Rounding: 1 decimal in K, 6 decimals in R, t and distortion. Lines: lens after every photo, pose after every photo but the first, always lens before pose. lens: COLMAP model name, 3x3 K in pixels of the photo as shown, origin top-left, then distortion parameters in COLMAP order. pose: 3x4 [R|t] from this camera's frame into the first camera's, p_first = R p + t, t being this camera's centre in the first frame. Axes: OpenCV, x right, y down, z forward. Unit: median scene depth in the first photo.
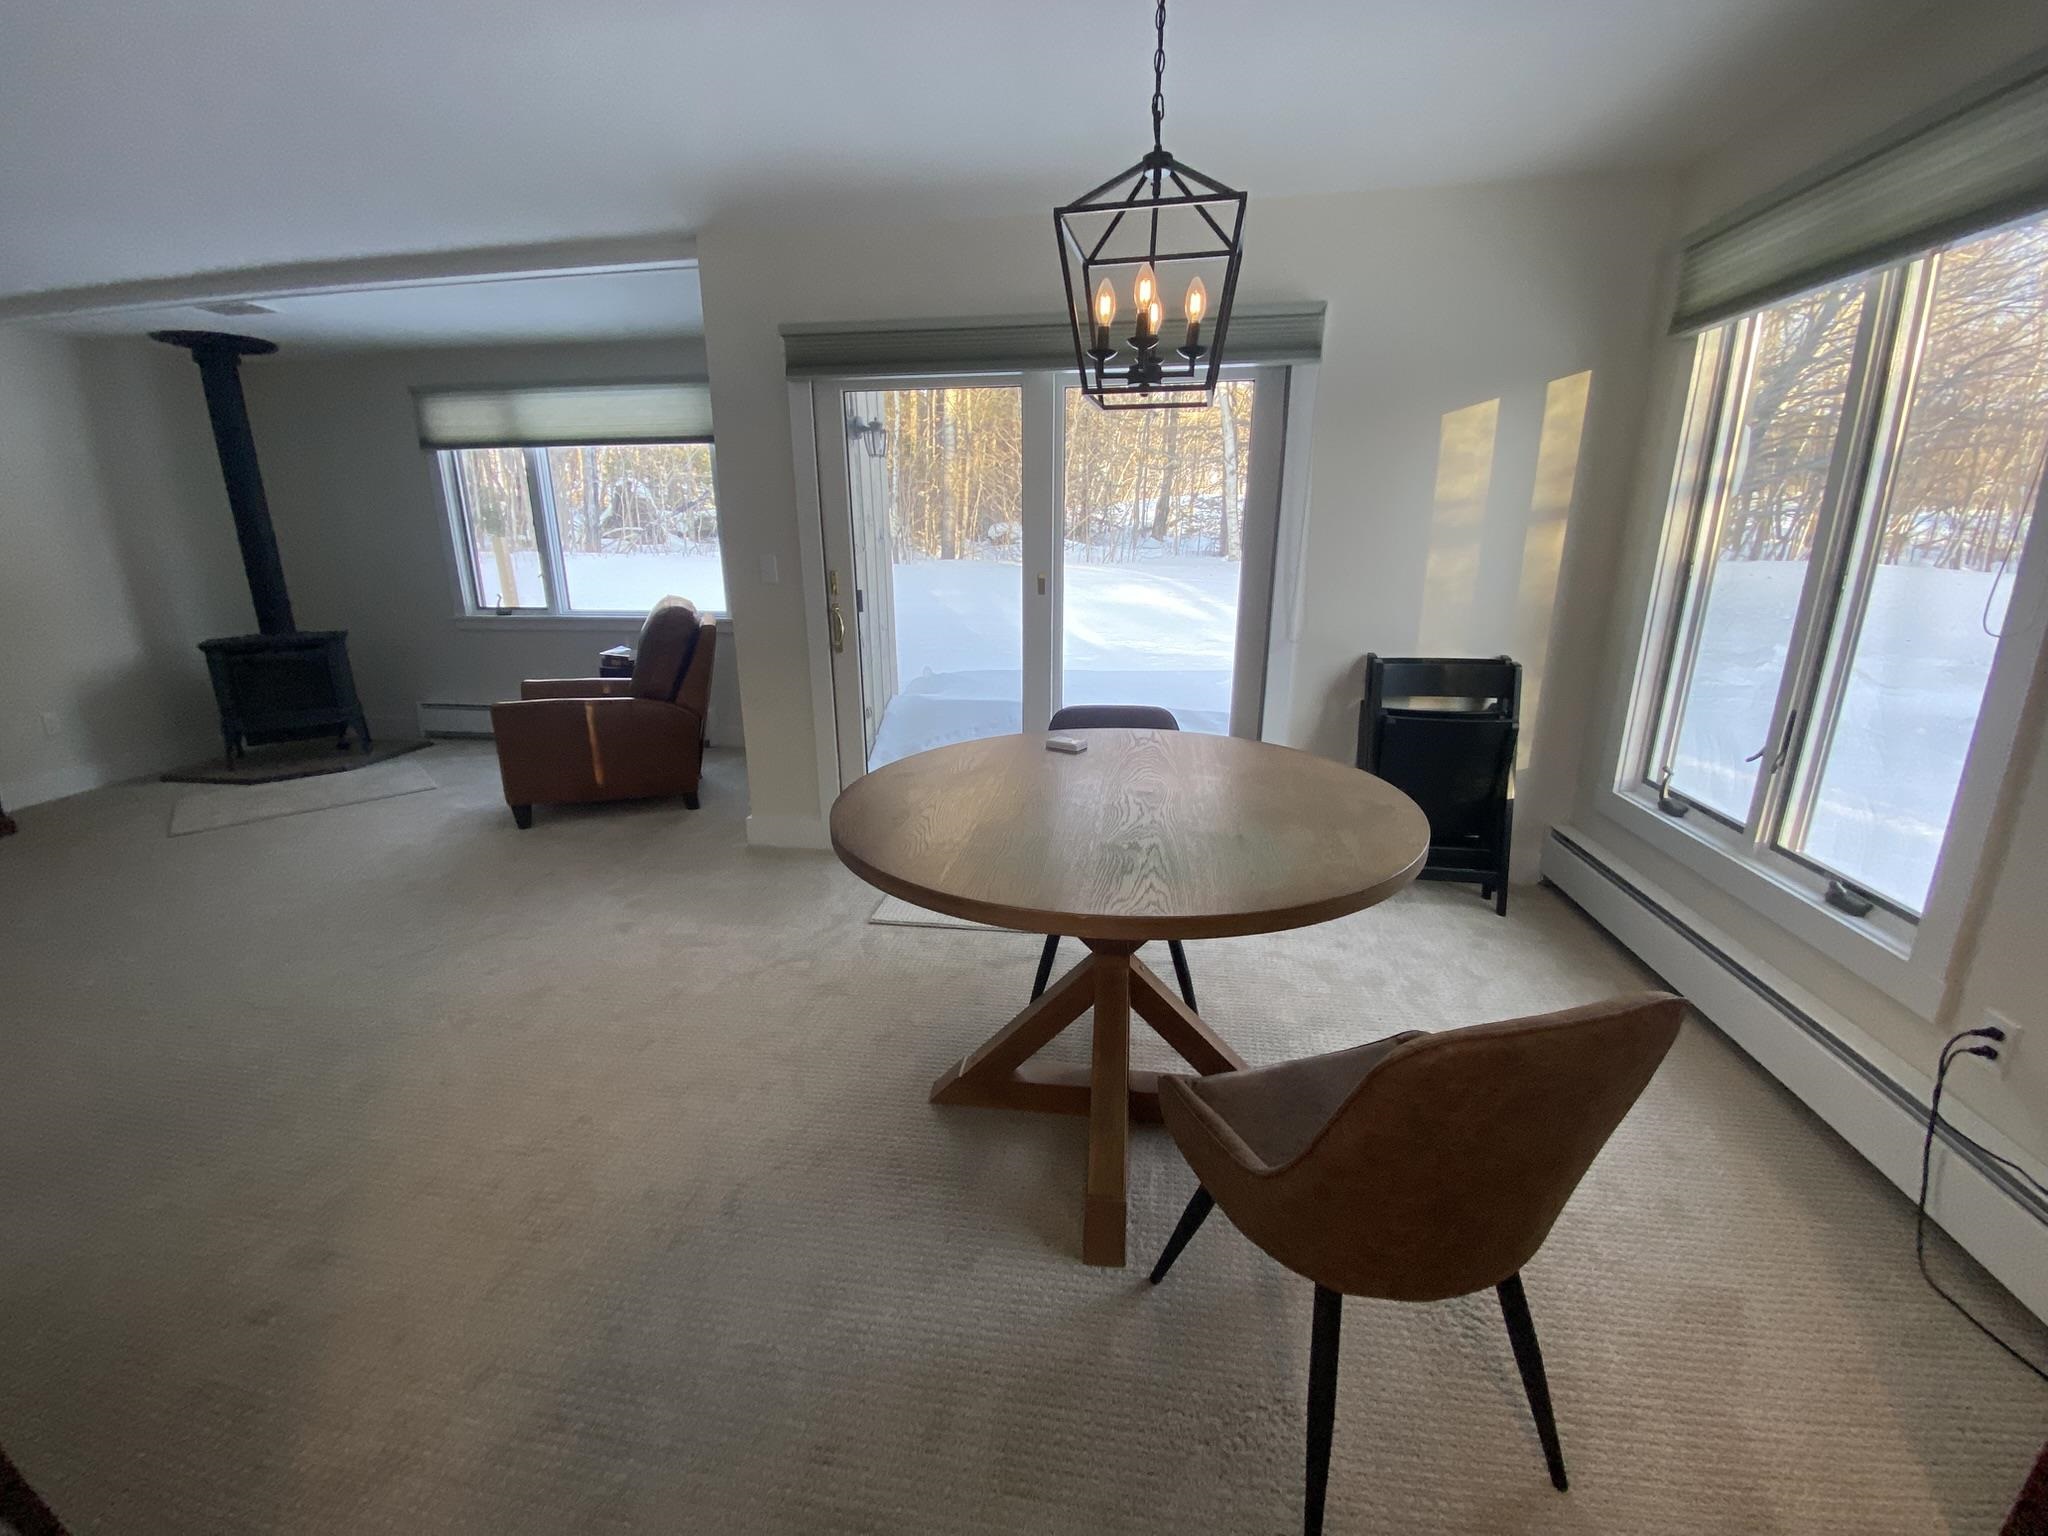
lens RADIAL K [[822.4, 0, 1009.0], [0, 822.4, 759.0], [0, 0, 1]] dist [0.019926, -0.020469]
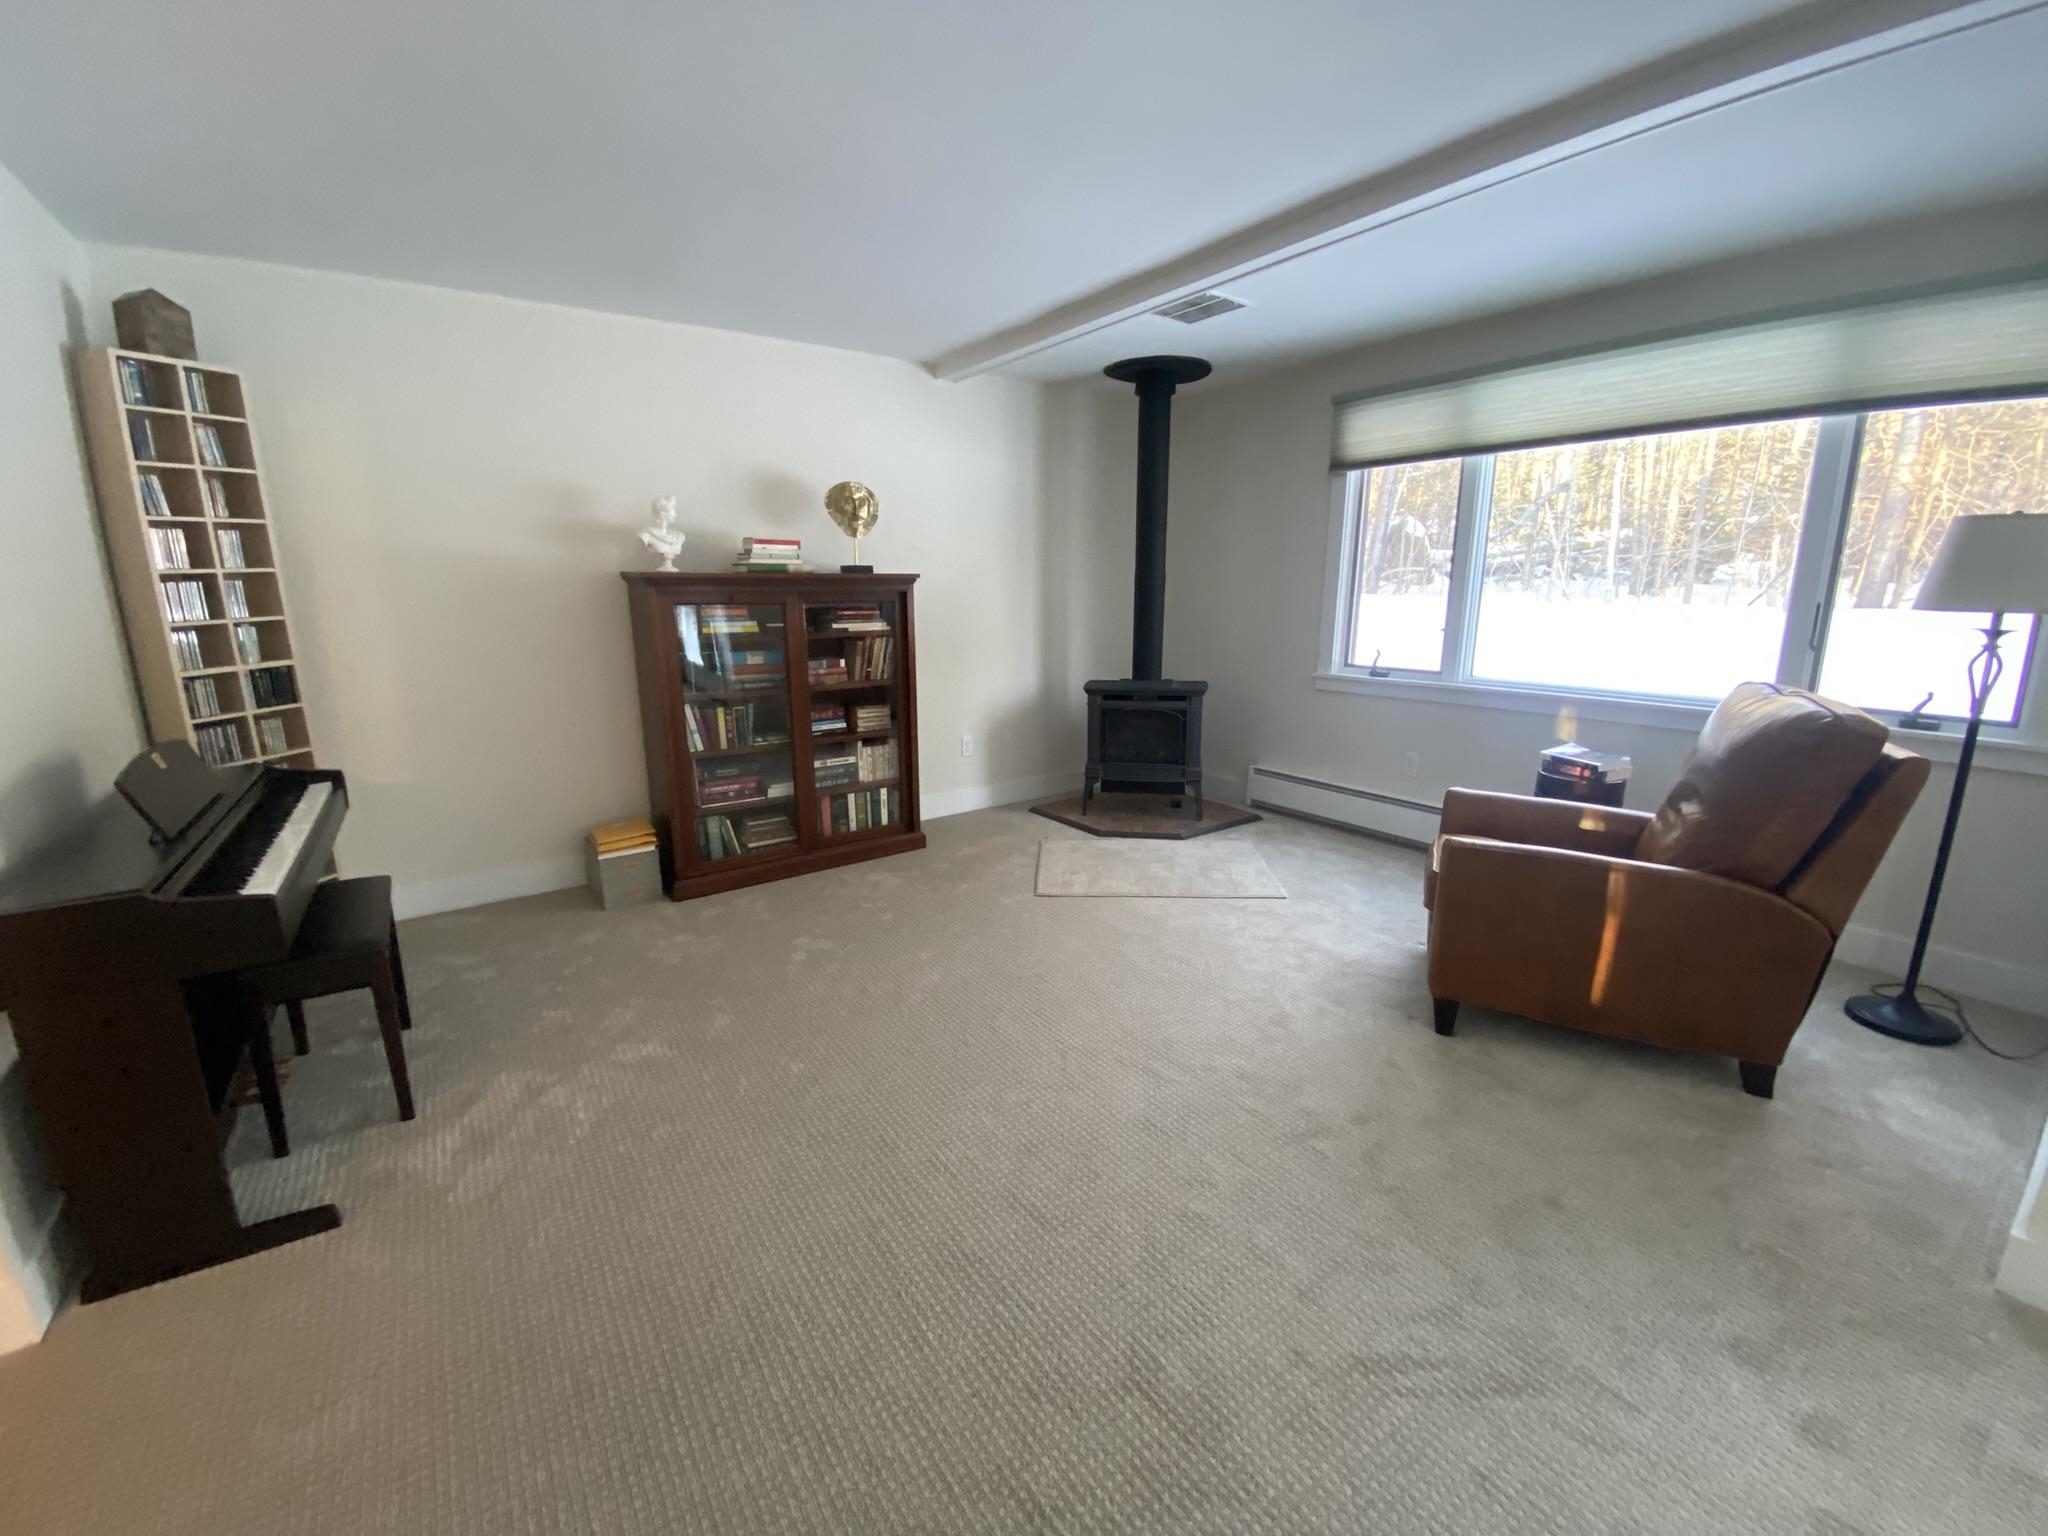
lens RADIAL K [[835.0, 0, 1024.4], [0, 835.0, 771.5], [0, 0, 1]] dist [0.015103, -0.017186]
pose [[0.698851, 0.160516, -0.697024, -0.503444], [-0.185547, 0.981818, 0.040067, -0.100643], [0.690782, 0.101330, 0.715928, 0.380297]]
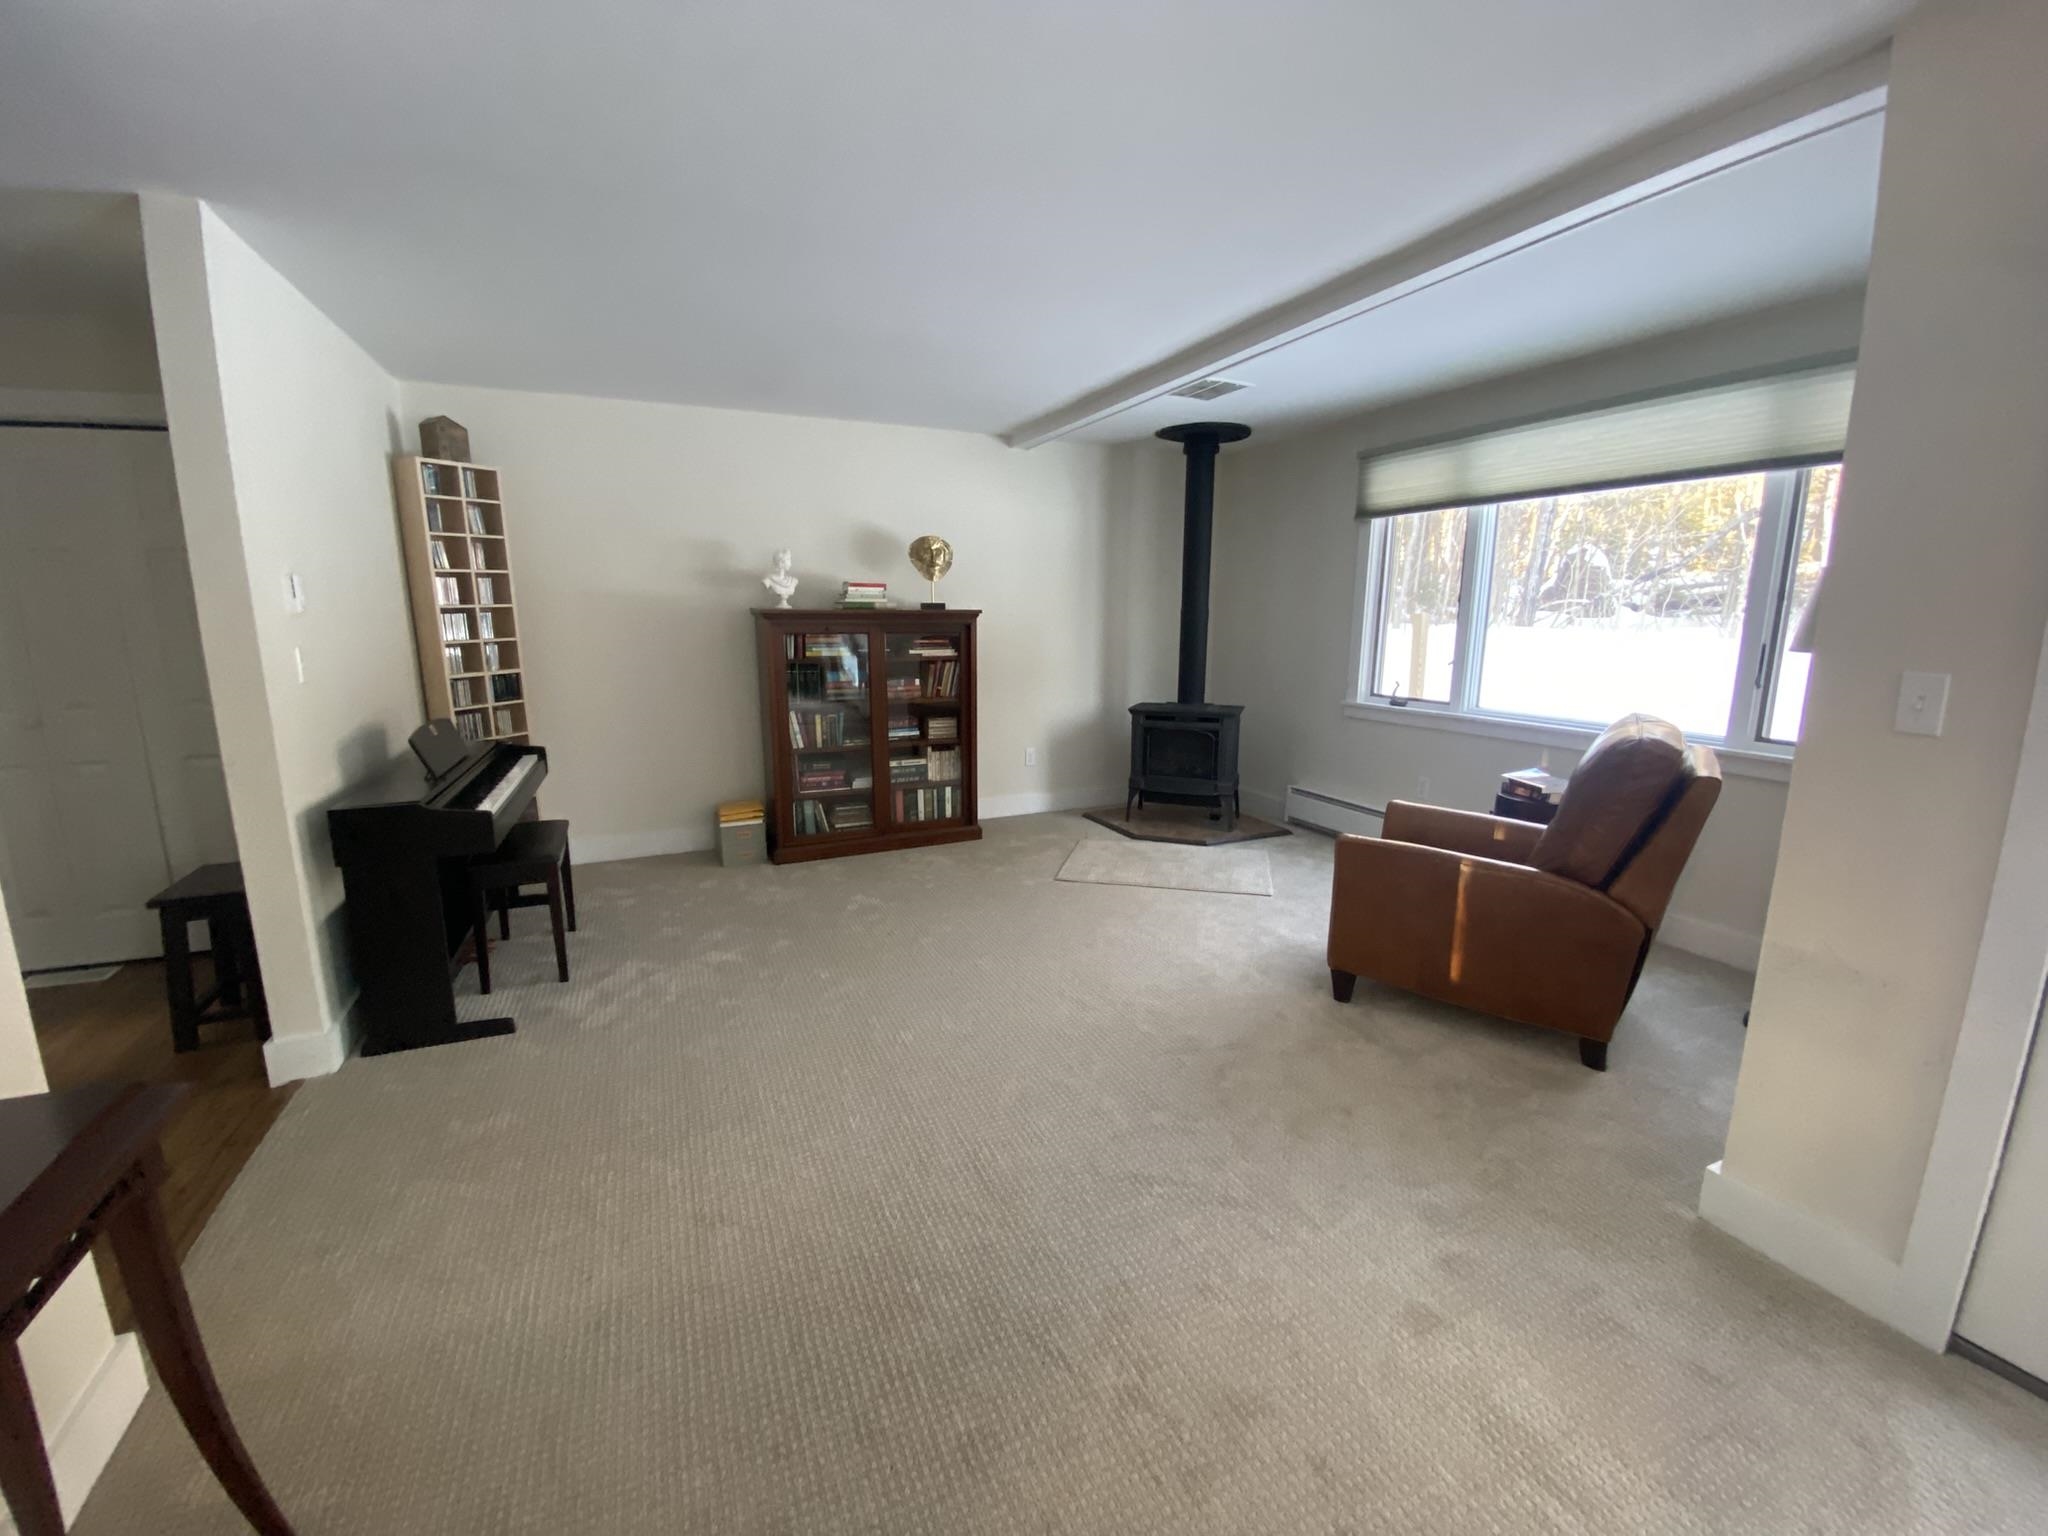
lens RADIAL K [[826.5, 0, 1018.6], [0, 826.5, 770.9], [0, 0, 1]] dist [0.036688, -0.033251]
pose [[0.547948, 0.165324, -0.820013, -0.204155], [-0.222319, 0.973803, 0.047771, -0.115218], [0.806428, 0.156128, 0.570348, 0.380443]]
